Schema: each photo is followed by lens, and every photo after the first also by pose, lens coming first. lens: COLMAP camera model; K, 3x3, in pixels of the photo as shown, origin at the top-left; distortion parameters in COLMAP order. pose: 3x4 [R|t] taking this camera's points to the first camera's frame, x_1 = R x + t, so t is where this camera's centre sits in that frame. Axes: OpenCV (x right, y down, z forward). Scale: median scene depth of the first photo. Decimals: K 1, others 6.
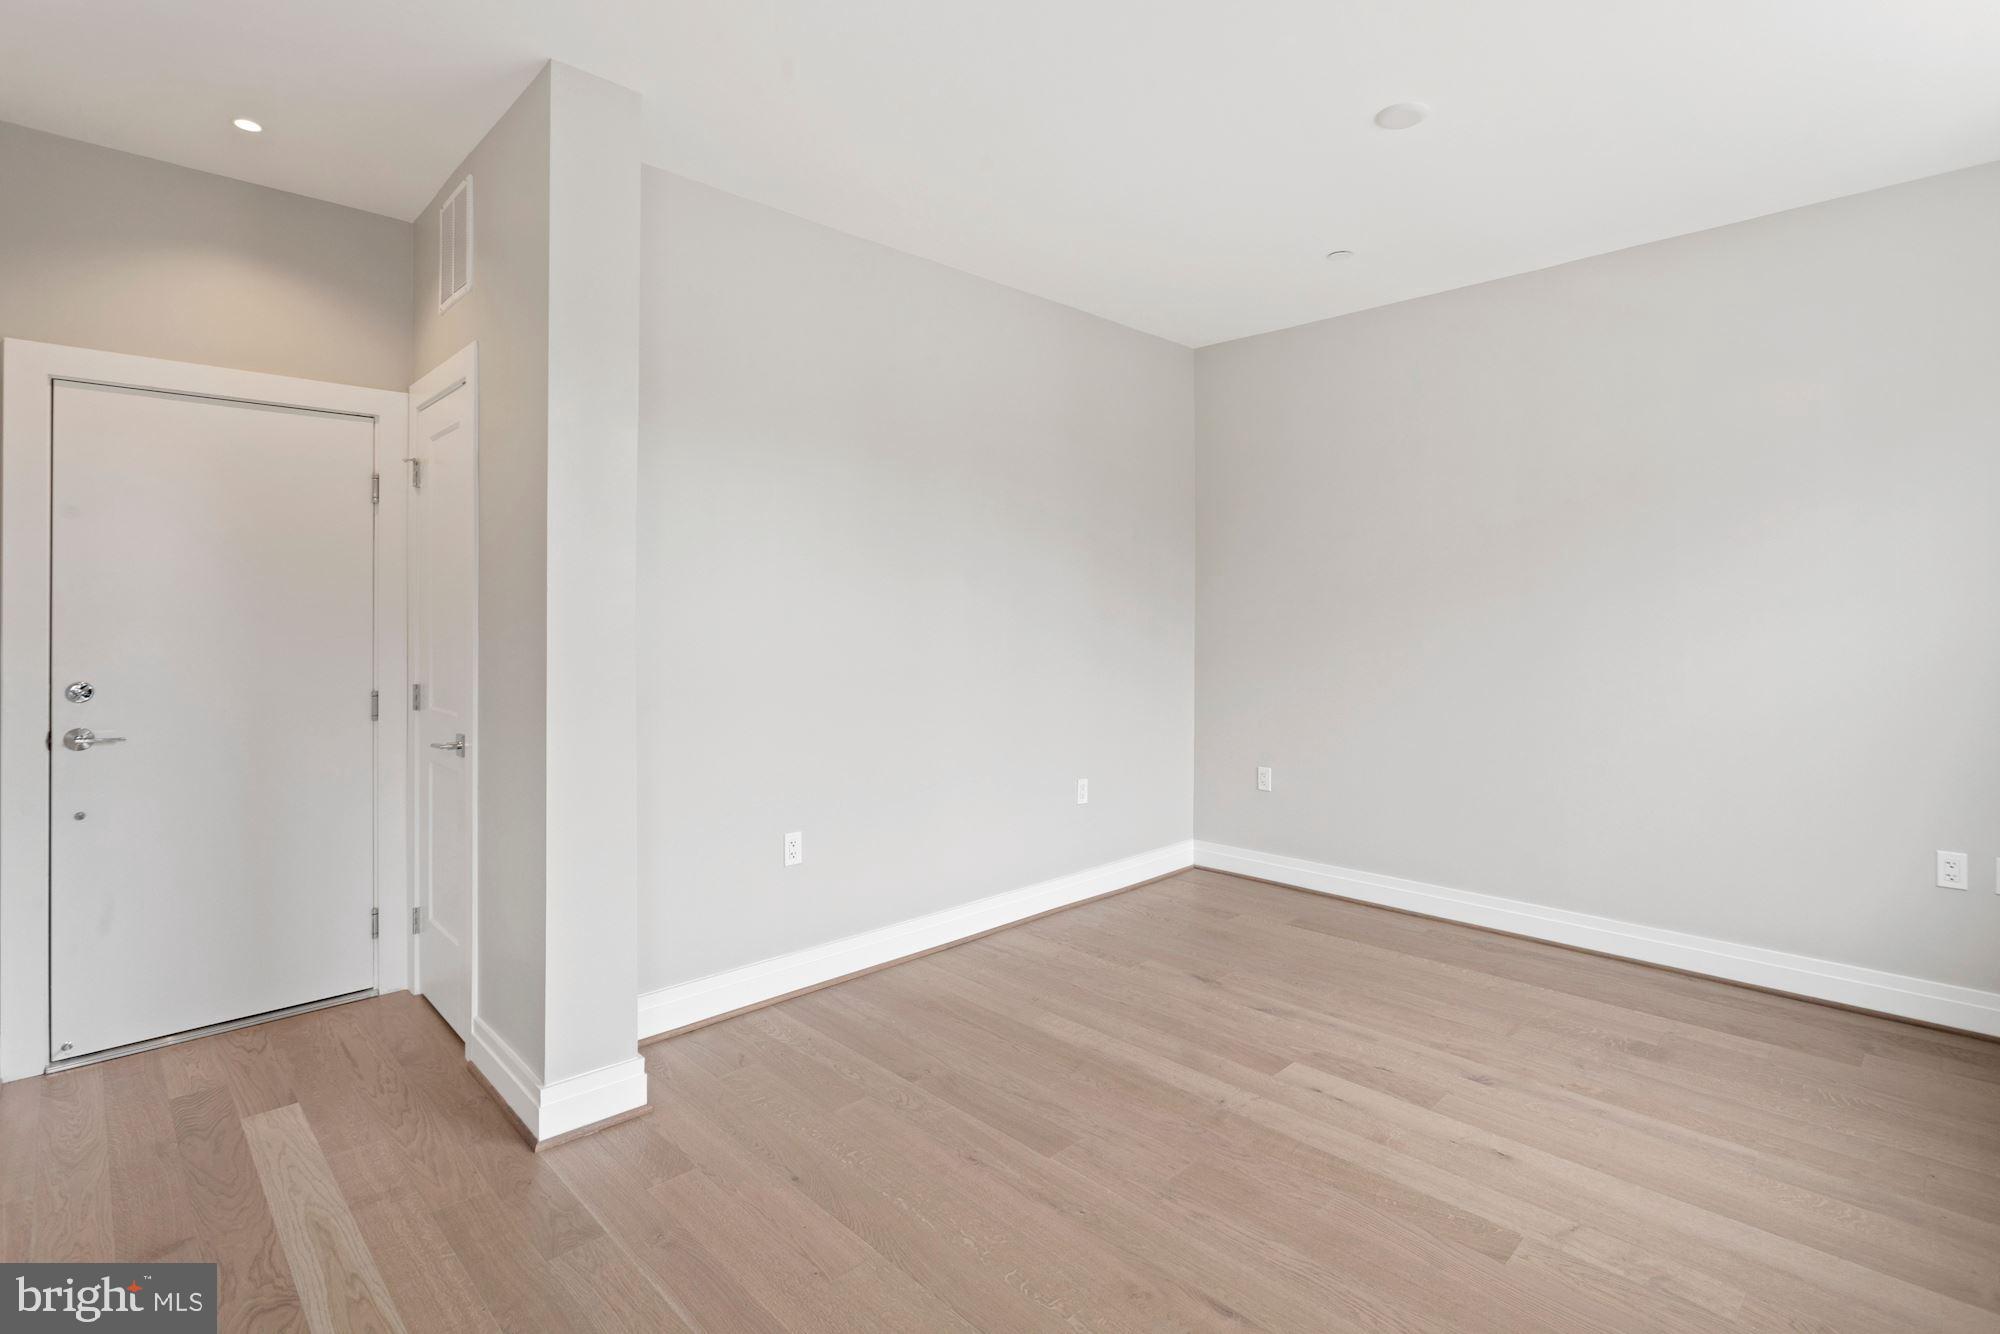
lens RADIAL K [[952.6, 0, 998.4], [0, 952.6, 627.1], [0, 0, 1]] dist [-0.006460, 0.002954]
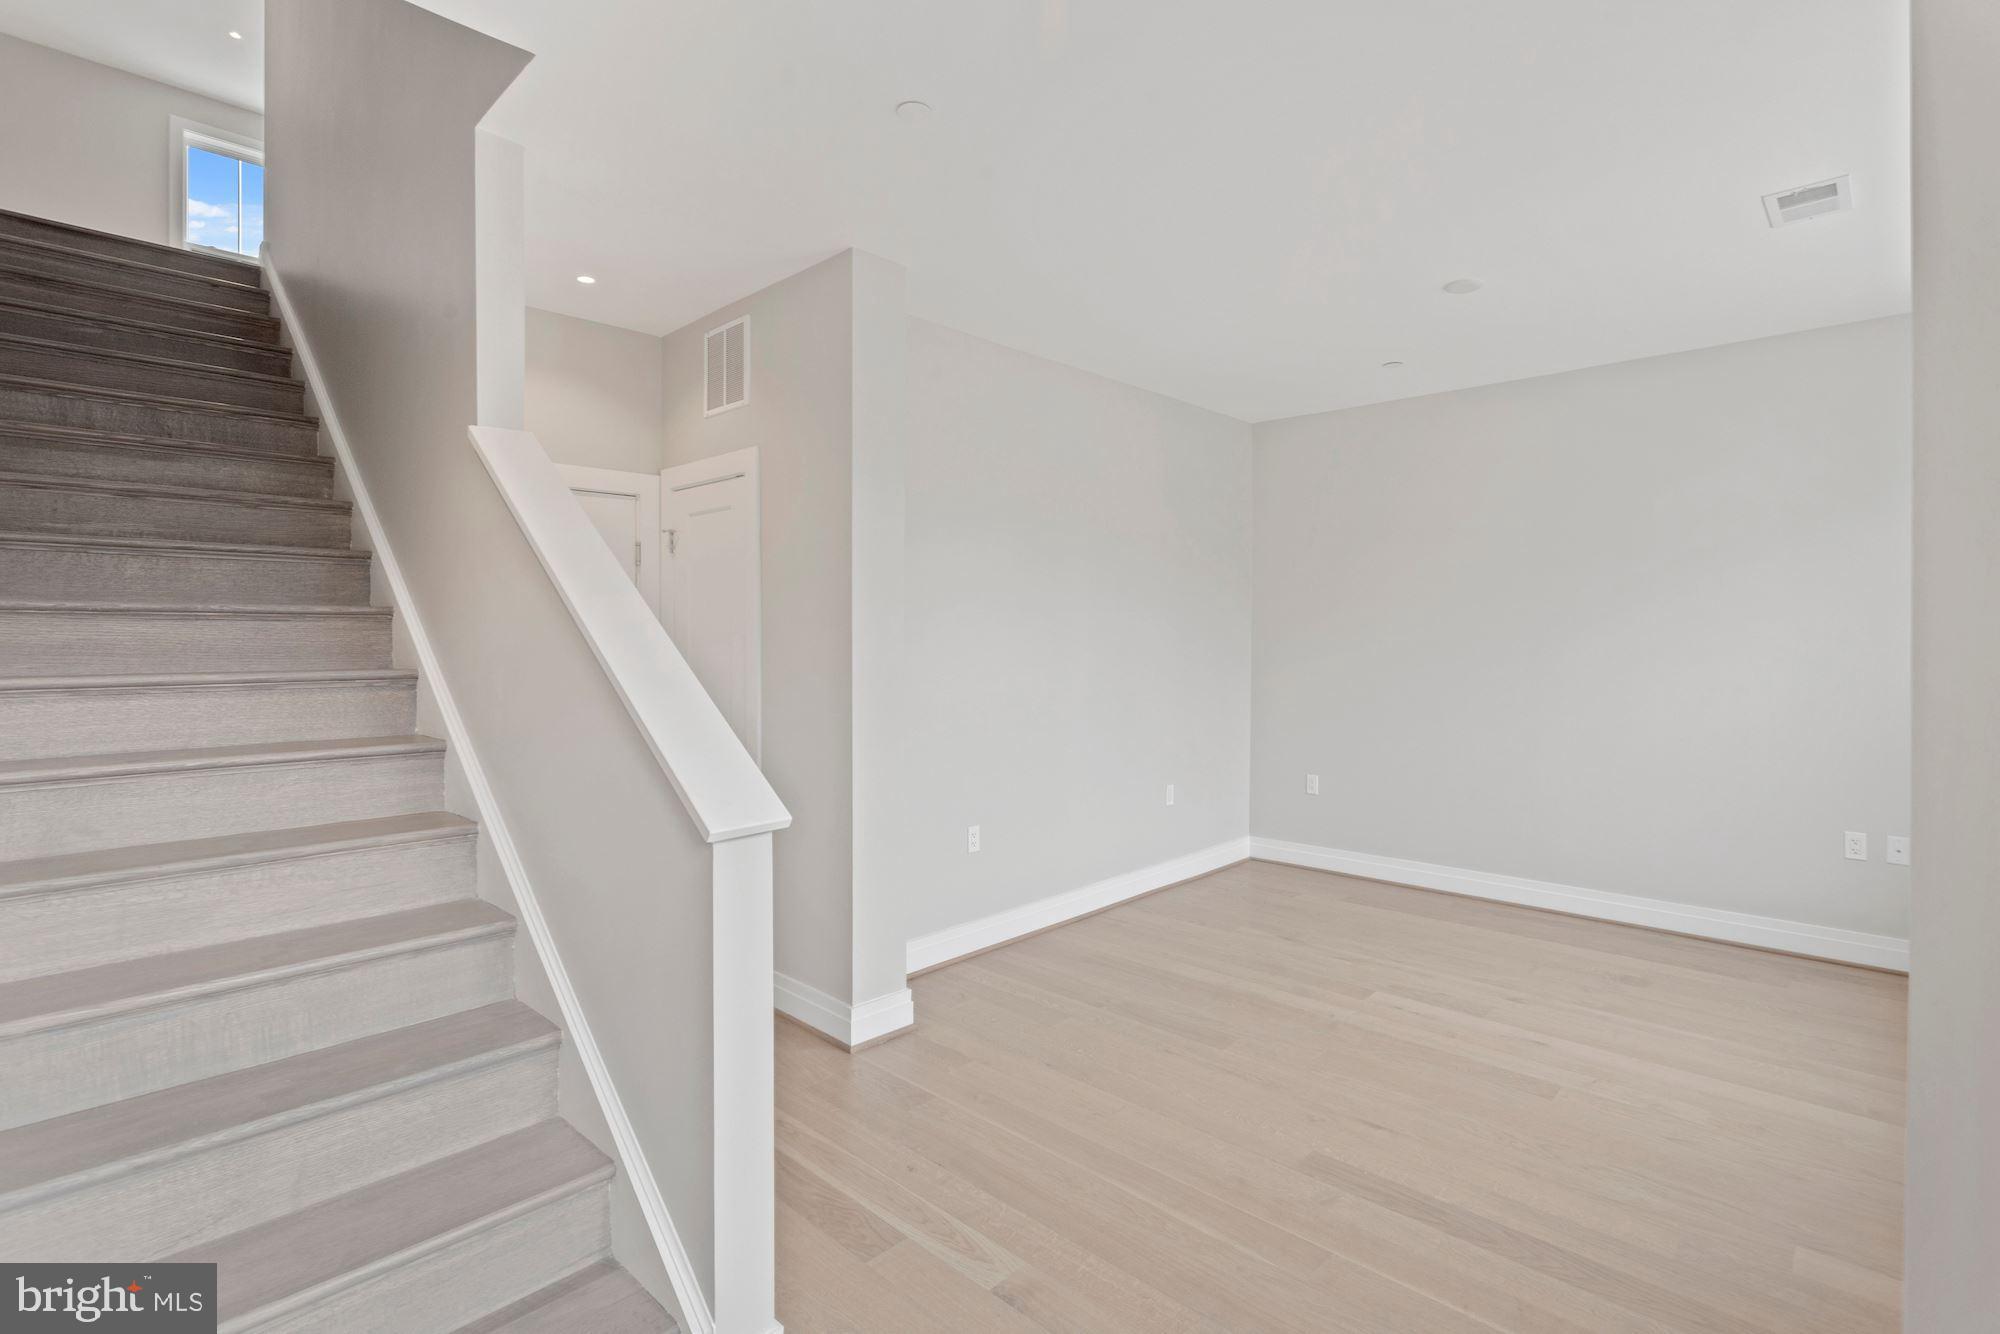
lens RADIAL K [[952.6, 0, 999.8], [0, 952.6, 657.3], [0, 0, 1]] dist [-0.006460, 0.002954]
pose [[0.999251, -0.002381, 0.038629, -0.270119], [0.001837, 0.999899, 0.014107, -0.031253], [-0.038658, -0.014025, 0.999154, -0.309261]]
